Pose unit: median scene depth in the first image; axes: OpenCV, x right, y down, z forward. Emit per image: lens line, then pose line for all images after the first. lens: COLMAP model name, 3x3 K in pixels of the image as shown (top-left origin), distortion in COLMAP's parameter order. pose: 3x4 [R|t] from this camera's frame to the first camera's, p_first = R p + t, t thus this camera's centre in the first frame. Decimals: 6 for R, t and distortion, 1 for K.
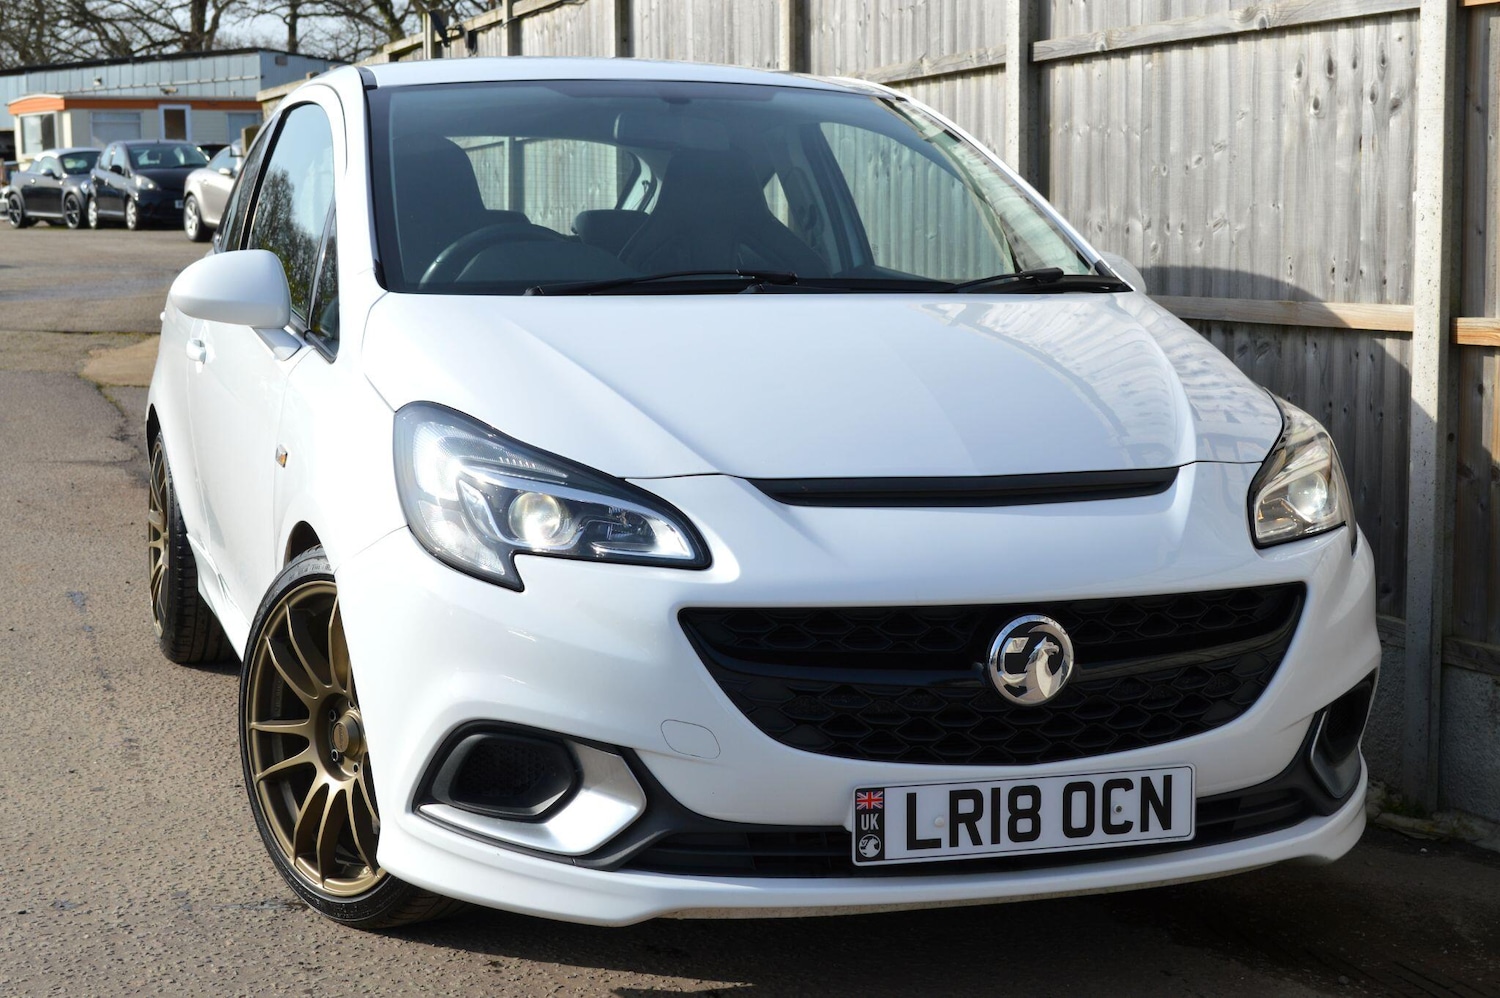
lens RADIAL K [[2409.2, 0, 750.0], [0, 2409.2, 499.0], [0, 0, 1]] dist [-0.012355, -0.028554]
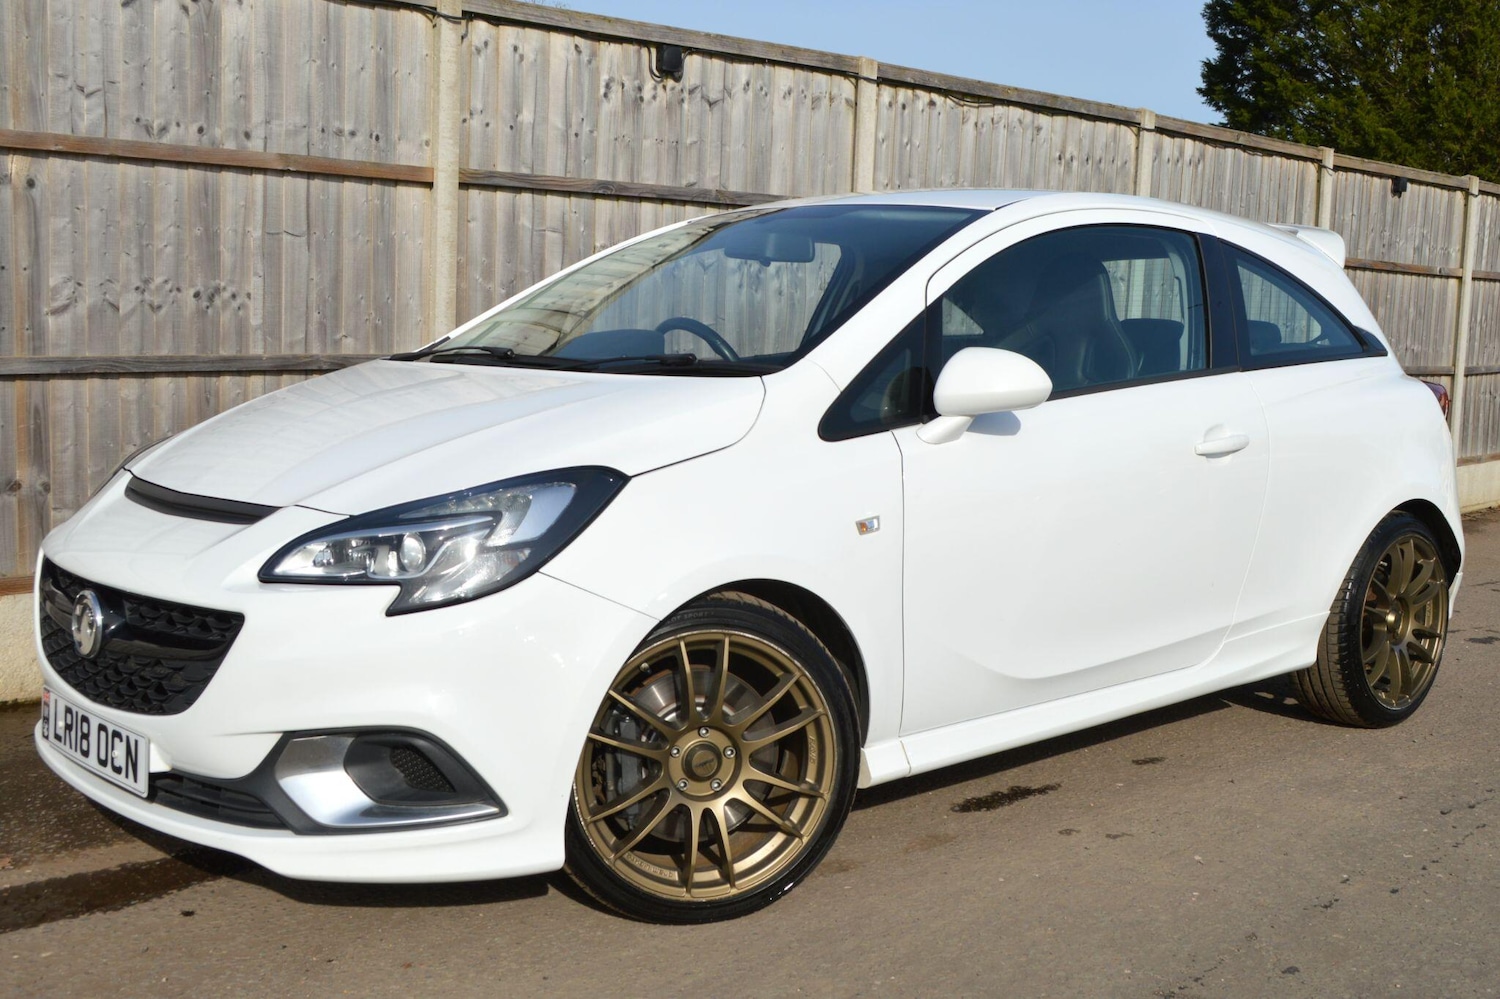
lens RADIAL K [[1550.2, 0, 786.5], [0, 1550.2, 501.7], [0, 0, 1]] dist [-0.017666, 0.007836]
pose [[0.434835, 0.089717, -0.896030, 1.030235], [-0.127172, 0.991171, 0.037528, -0.081022], [0.891485, 0.097631, 0.442405, 0.934756]]
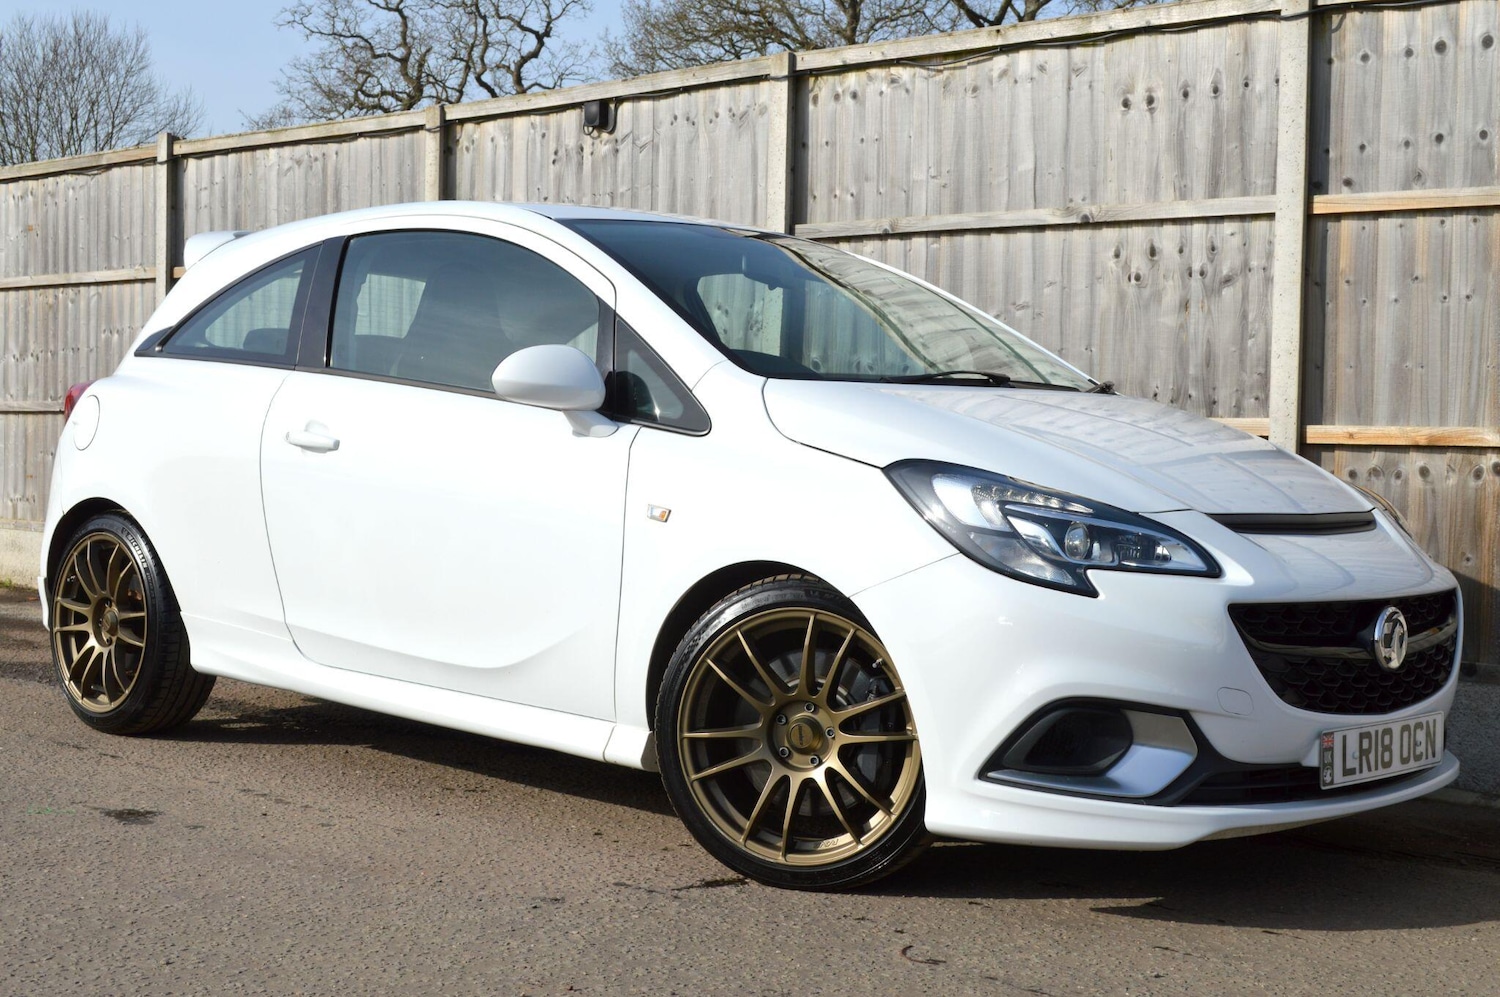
lens RADIAL K [[1986.6, 0, 750.0], [0, 1986.6, 498.5], [0, 0, 1]] dist [0.010953, -0.012749]
pose [[0.883983, 0.005505, 0.467487, -0.749080], [0.026738, 0.997699, -0.062309, 0.046086], [-0.466754, 0.067579, 0.881802, 0.130551]]
